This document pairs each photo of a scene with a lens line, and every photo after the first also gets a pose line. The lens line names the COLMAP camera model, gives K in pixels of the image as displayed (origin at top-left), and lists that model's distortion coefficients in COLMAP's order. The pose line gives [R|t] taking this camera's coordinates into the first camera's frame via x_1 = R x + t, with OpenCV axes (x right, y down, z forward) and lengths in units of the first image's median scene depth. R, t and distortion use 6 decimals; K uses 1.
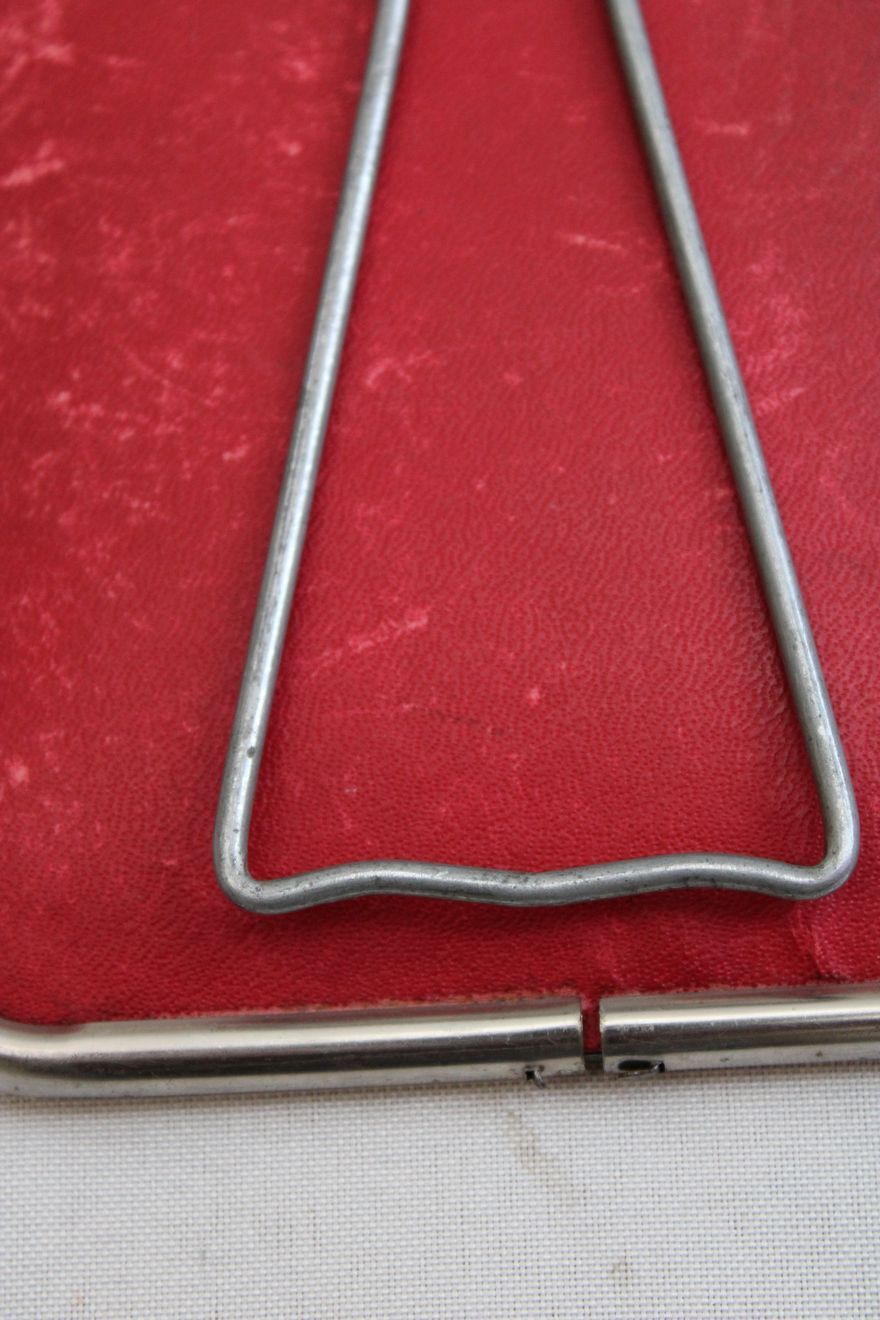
lens RADIAL K [[3320.1, 0, 438.2], [0, 3320.1, 660.2], [0, 0, 1]] dist [0.081902, 0.000000]
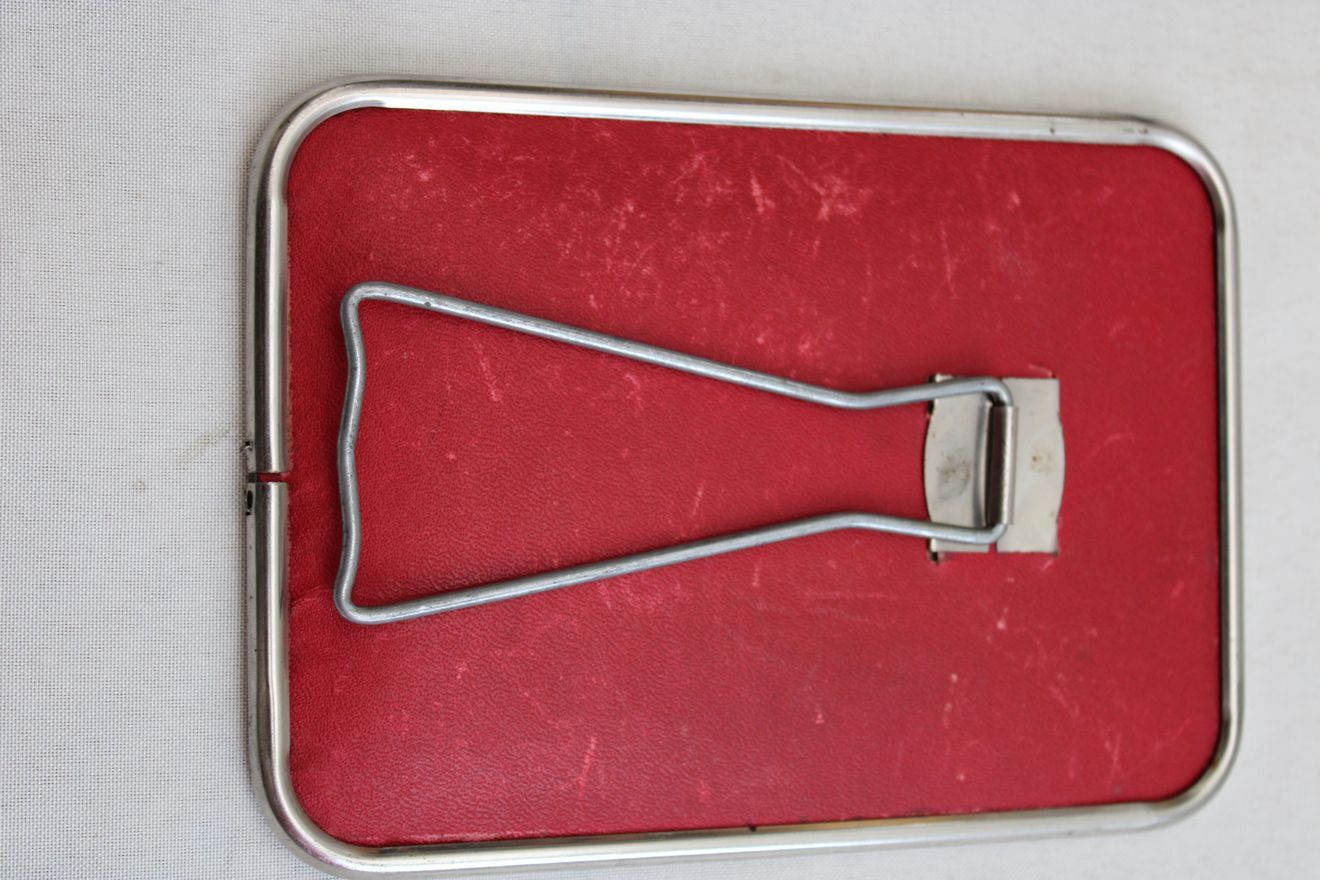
lens RADIAL K [[2561.7, 0, 661.1], [0, 2561.7, 443.2], [0, 0, 1]] dist [0.022433, 0.000000]
pose [[-0.053907, 0.998099, 0.029861, -0.027457], [-0.998036, -0.052899, -0.033559, -0.057799], [-0.031916, -0.031612, 0.998991, -0.438501]]
